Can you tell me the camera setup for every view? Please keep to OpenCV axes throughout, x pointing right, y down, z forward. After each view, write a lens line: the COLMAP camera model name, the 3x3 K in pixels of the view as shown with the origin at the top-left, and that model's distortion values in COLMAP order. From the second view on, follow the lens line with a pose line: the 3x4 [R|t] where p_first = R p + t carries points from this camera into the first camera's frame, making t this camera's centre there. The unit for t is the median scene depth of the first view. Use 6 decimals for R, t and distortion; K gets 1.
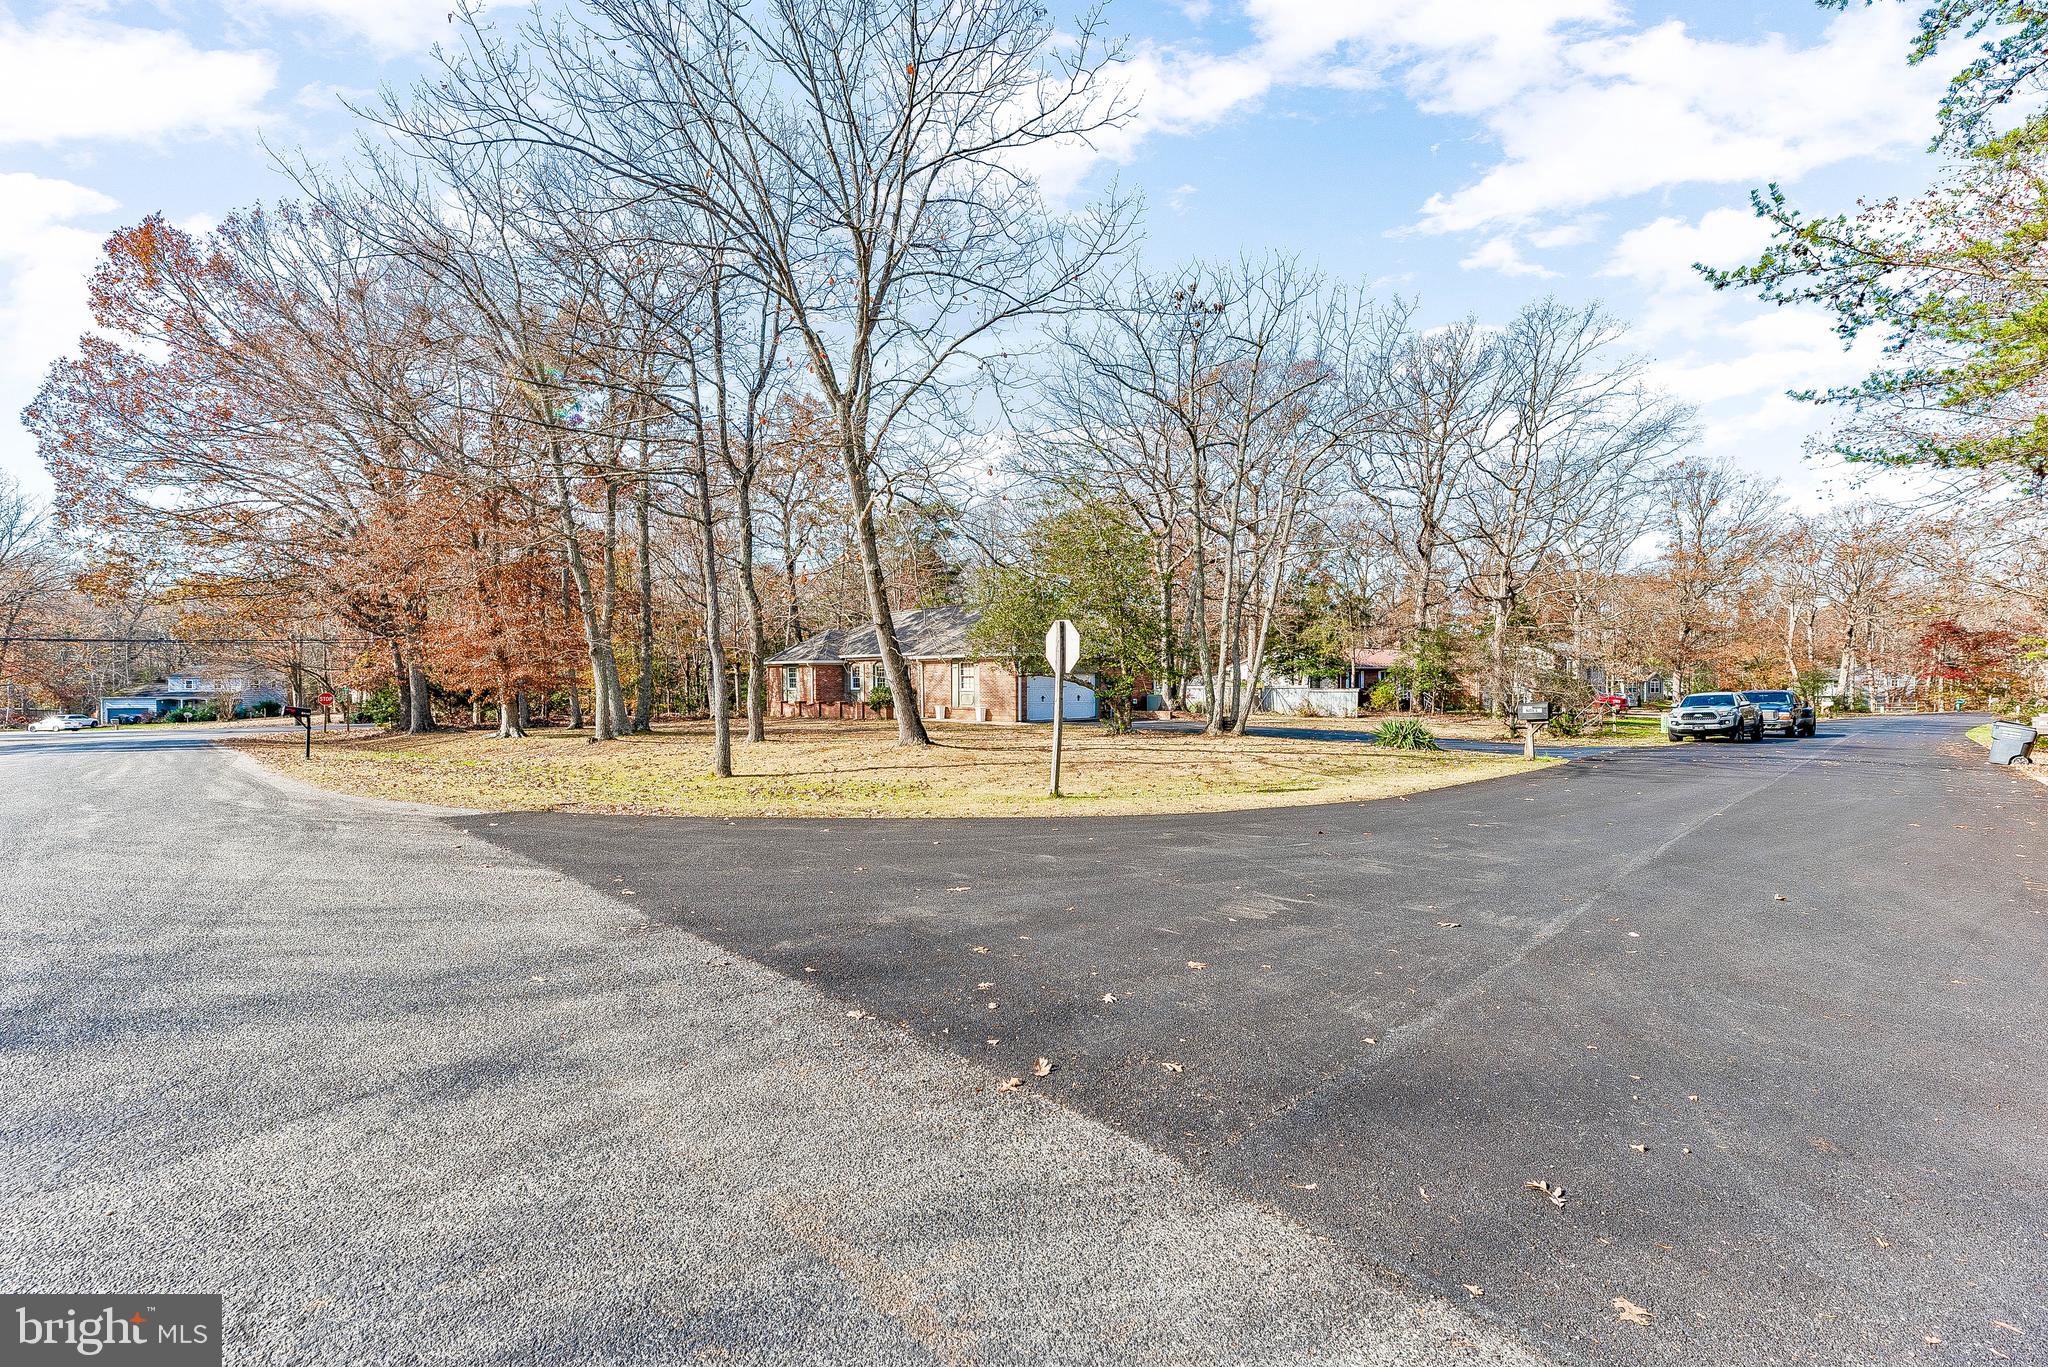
lens RADIAL K [[862.0, 0, 1024.0], [0, 862.0, 683.5], [0, 0, 1]] dist [0.016751, 0.000010]
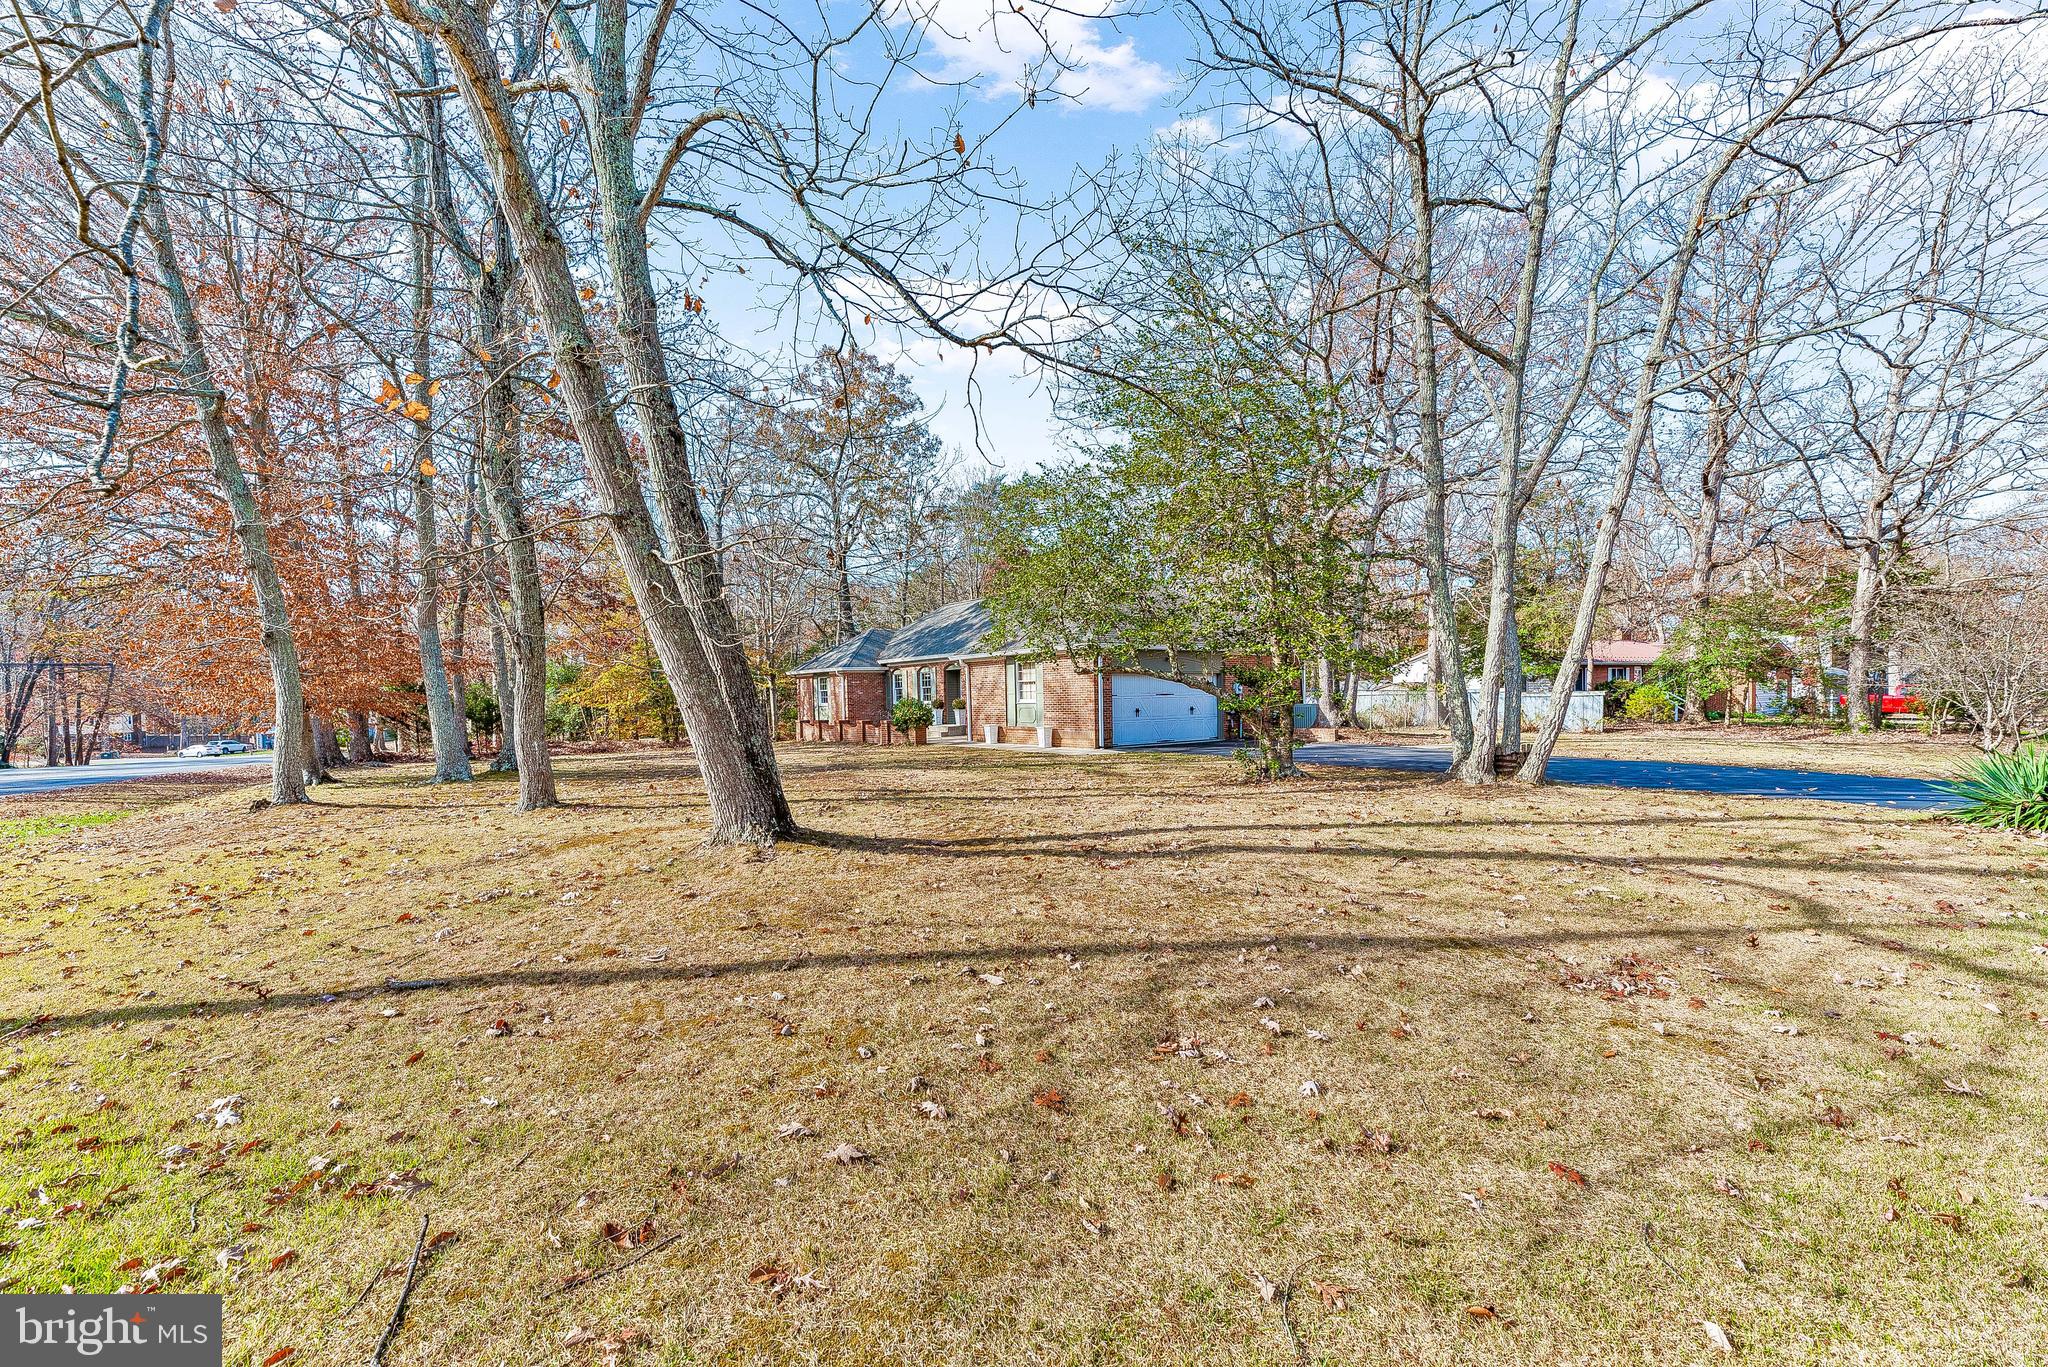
lens RADIAL K [[833.4, 0, 1025.2], [0, 833.4, 720.3], [0, 0, 1]] dist [0.014531, -0.000002]
pose [[0.989543, -0.013356, -0.143617, 0.026437], [0.017191, 0.999527, 0.025492, 0.005415], [0.143209, -0.027694, 0.989305, 0.336622]]
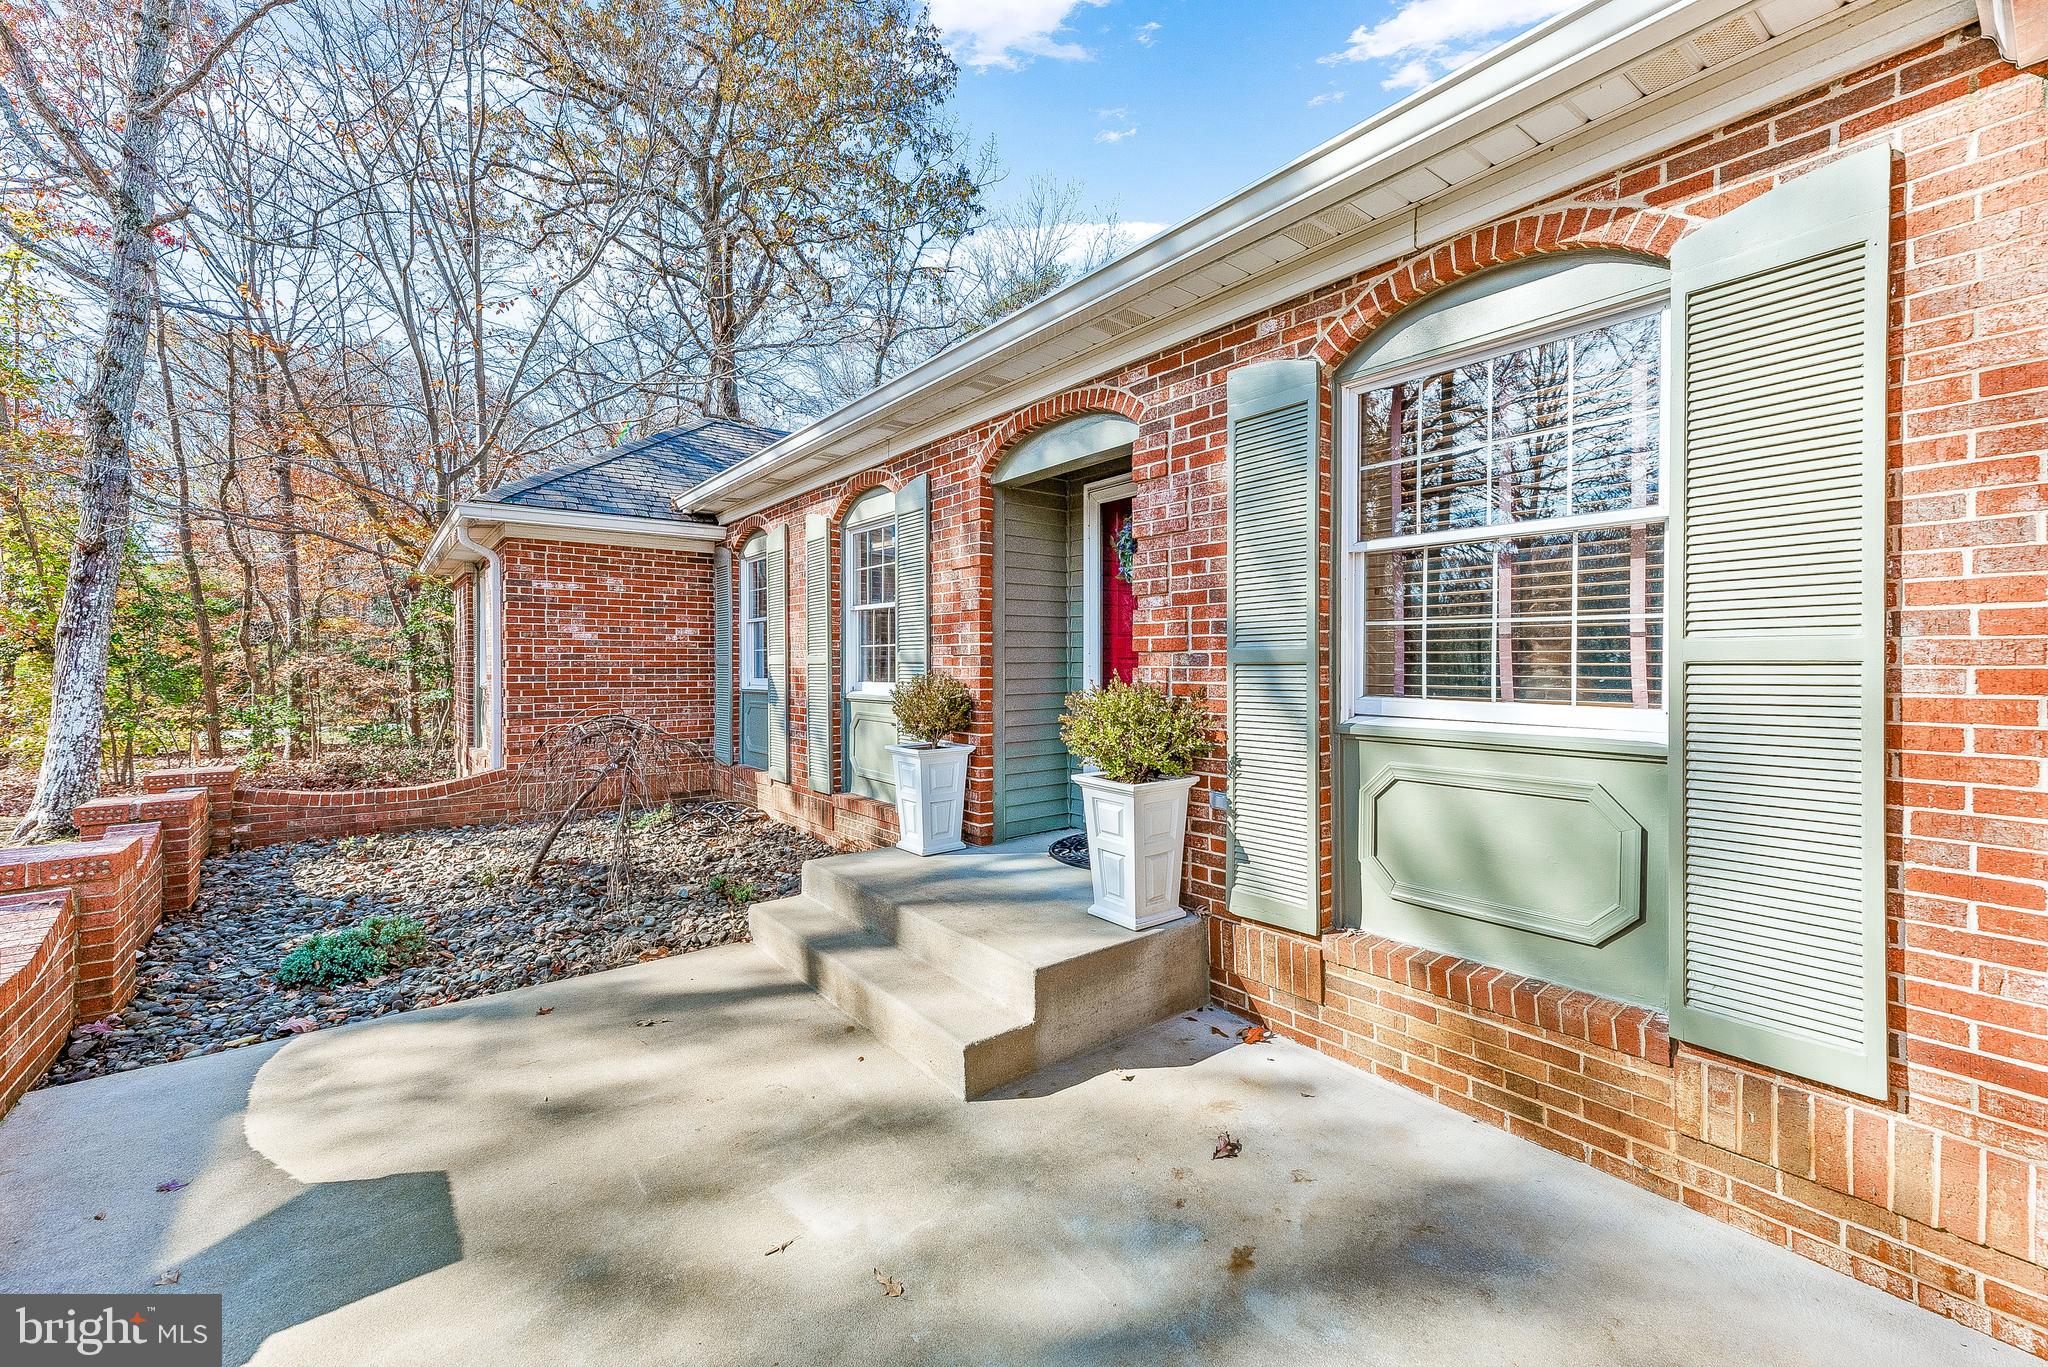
lens RADIAL K [[833.4, 0, 1025.2], [0, 833.4, 720.3], [0, 0, 1]] dist [0.014531, -0.000002]
pose [[0.988982, 0.014822, -0.147292, -0.144180], [-0.005819, 0.998098, 0.061367, 0.002774], [0.147922, -0.059834, 0.987187, 1.012097]]
